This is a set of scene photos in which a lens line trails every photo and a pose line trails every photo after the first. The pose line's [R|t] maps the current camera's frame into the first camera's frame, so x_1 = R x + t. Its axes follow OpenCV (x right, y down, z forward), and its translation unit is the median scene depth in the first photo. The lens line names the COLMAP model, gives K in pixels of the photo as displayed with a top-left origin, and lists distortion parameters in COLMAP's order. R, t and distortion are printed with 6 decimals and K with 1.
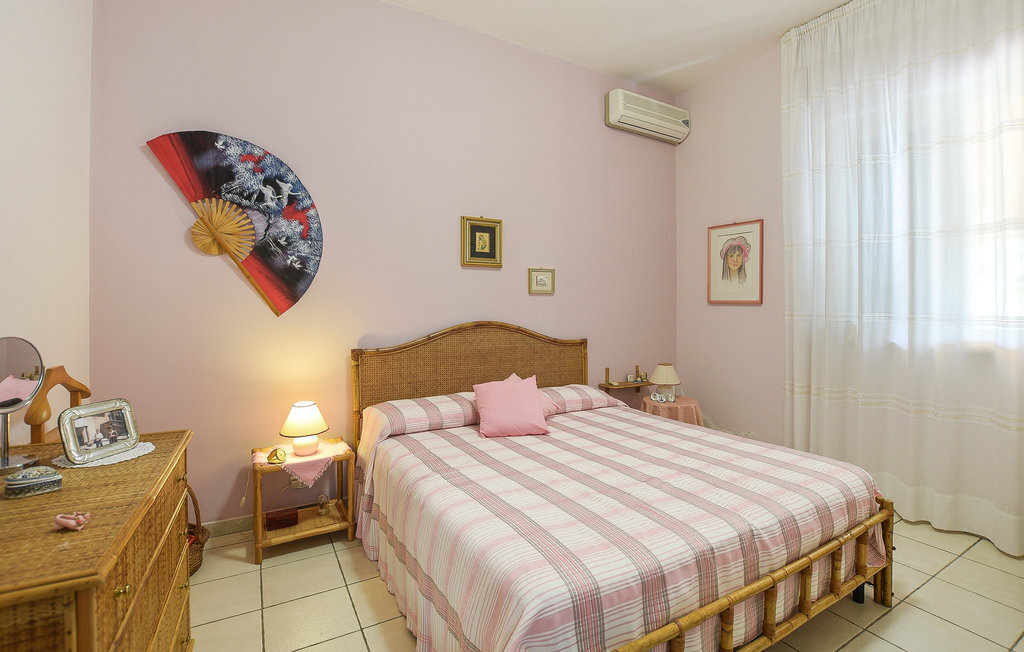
lens RADIAL K [[468.3, 0, 512.0], [0, 468.3, 326.0], [0, 0, 1]] dist [-0.013337, 0.000385]
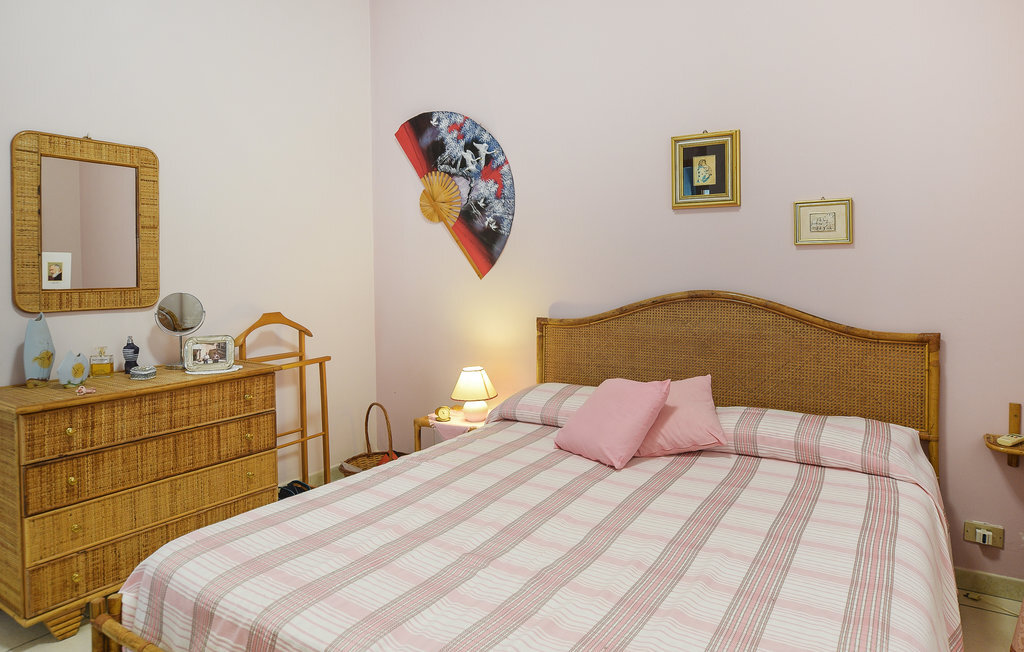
lens RADIAL K [[608.2, 0, 512.3], [0, 608.2, 290.5], [0, 0, 1]] dist [-0.002655, -0.000218]
pose [[0.499683, 0.033713, -0.865552, 0.657880], [-0.025426, 0.999383, 0.024247, -0.029453], [0.865835, 0.009892, 0.500232, 0.409957]]
